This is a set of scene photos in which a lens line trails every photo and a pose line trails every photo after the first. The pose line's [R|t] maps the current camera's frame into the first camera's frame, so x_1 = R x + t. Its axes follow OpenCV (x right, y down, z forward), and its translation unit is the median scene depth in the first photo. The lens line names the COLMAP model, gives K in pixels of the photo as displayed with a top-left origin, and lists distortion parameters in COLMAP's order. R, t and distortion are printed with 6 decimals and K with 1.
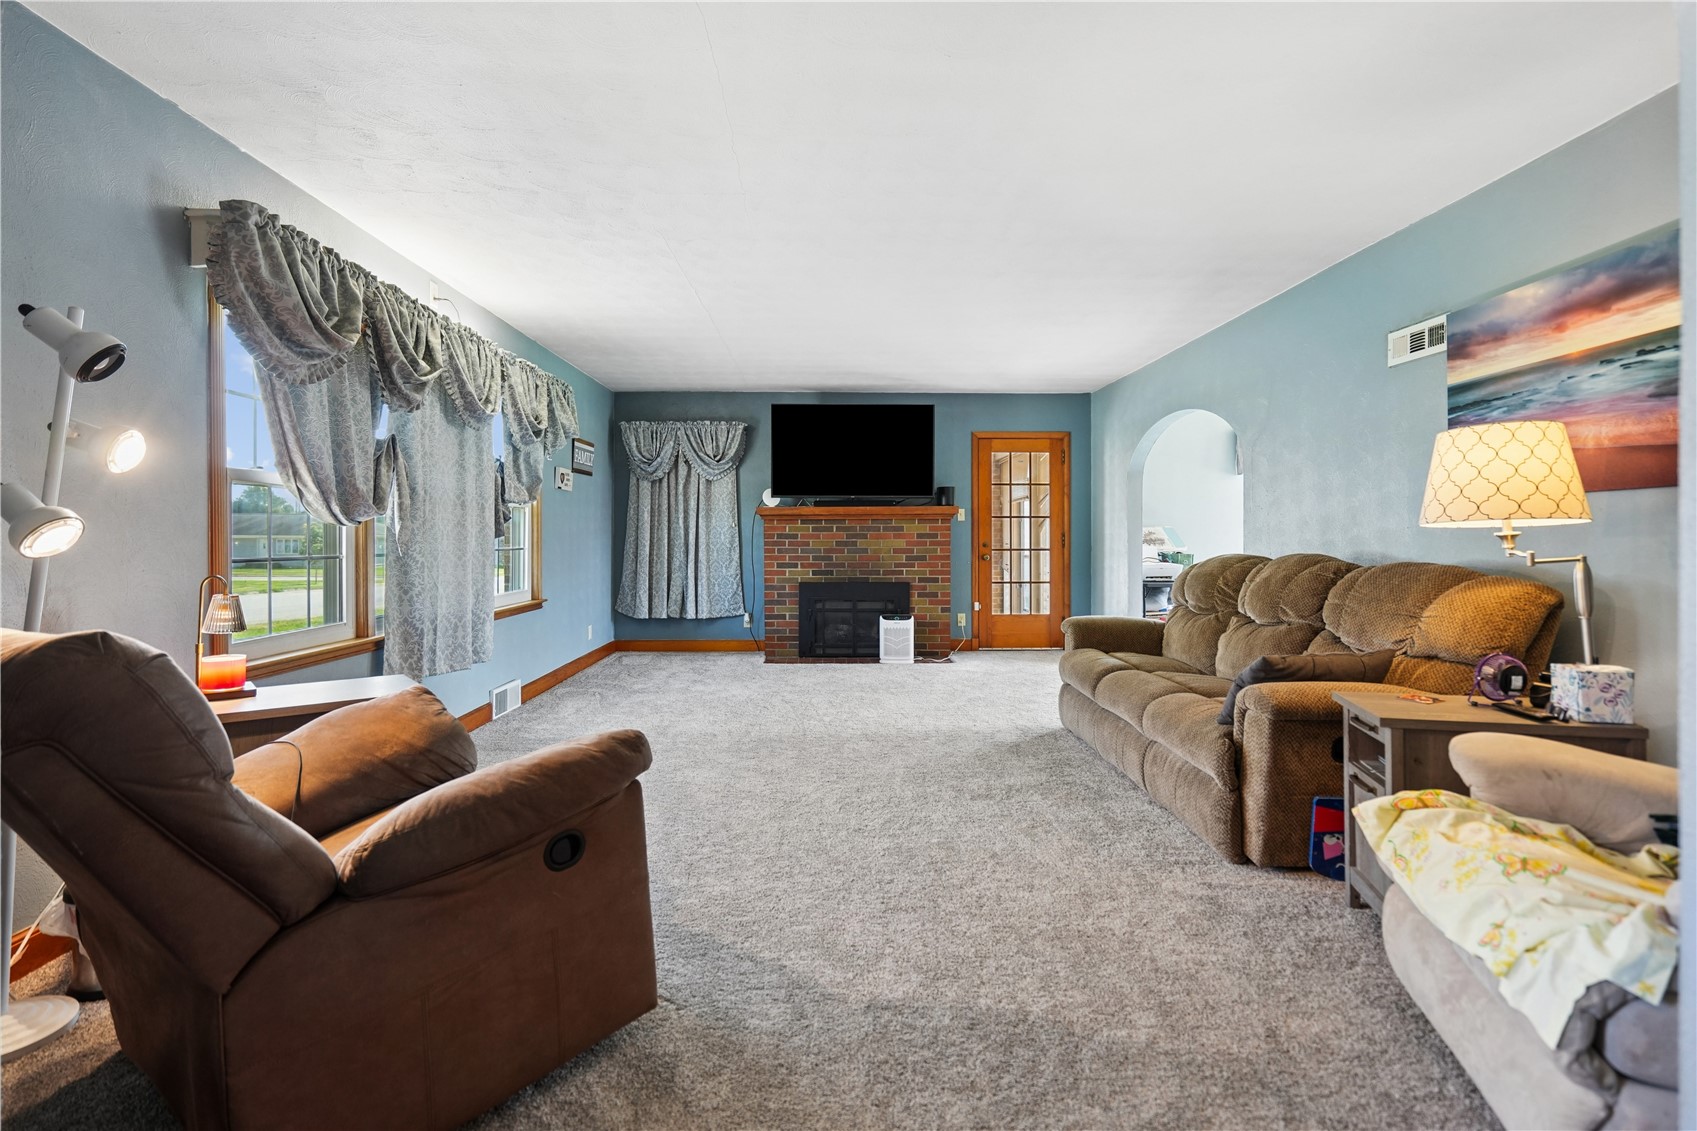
lens RADIAL K [[791.9, 0, 849.8], [0, 791.9, 535.3], [0, 0, 1]] dist [-0.004257, 0.001709]
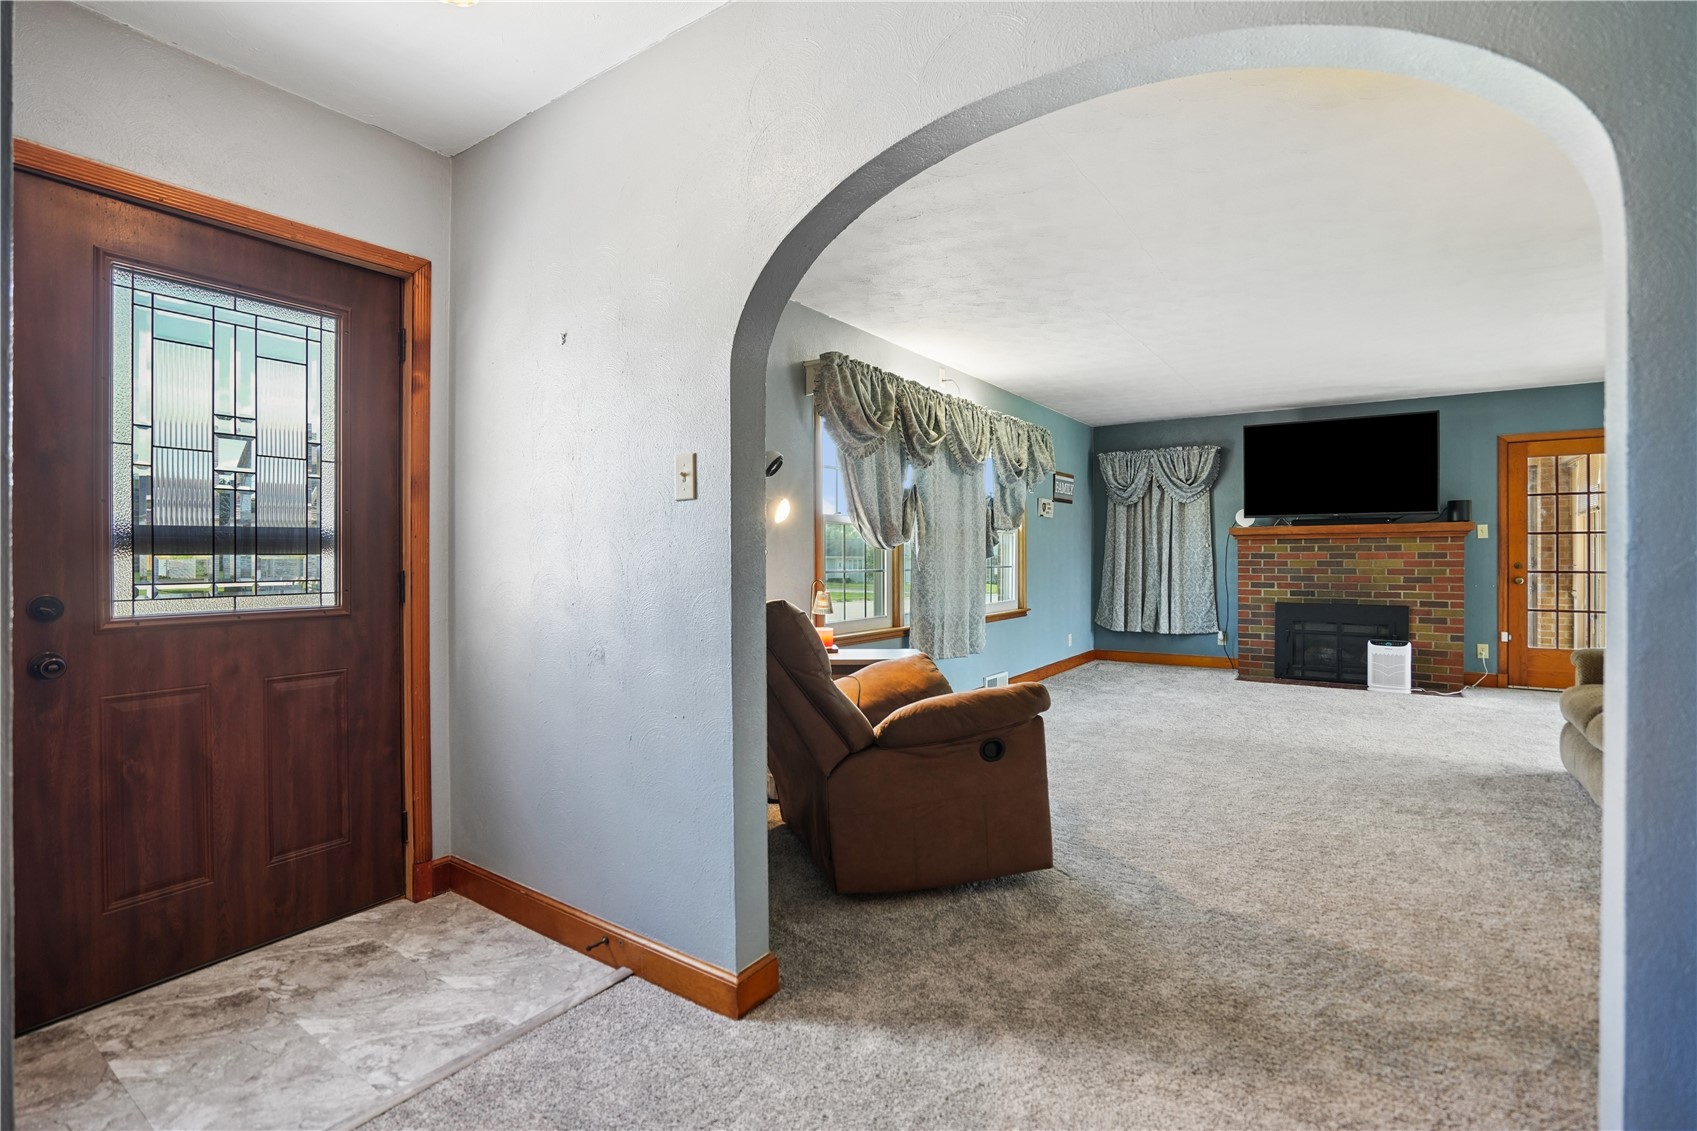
lens RADIAL K [[791.9, 0, 845.7], [0, 791.9, 557.7], [0, 0, 1]] dist [-0.004257, 0.001709]
pose [[0.807592, 0.000074, -0.589741, 0.189521], [0.001592, 0.999996, 0.002306, -0.000054], [0.589739, -0.002801, 0.807589, -0.260455]]
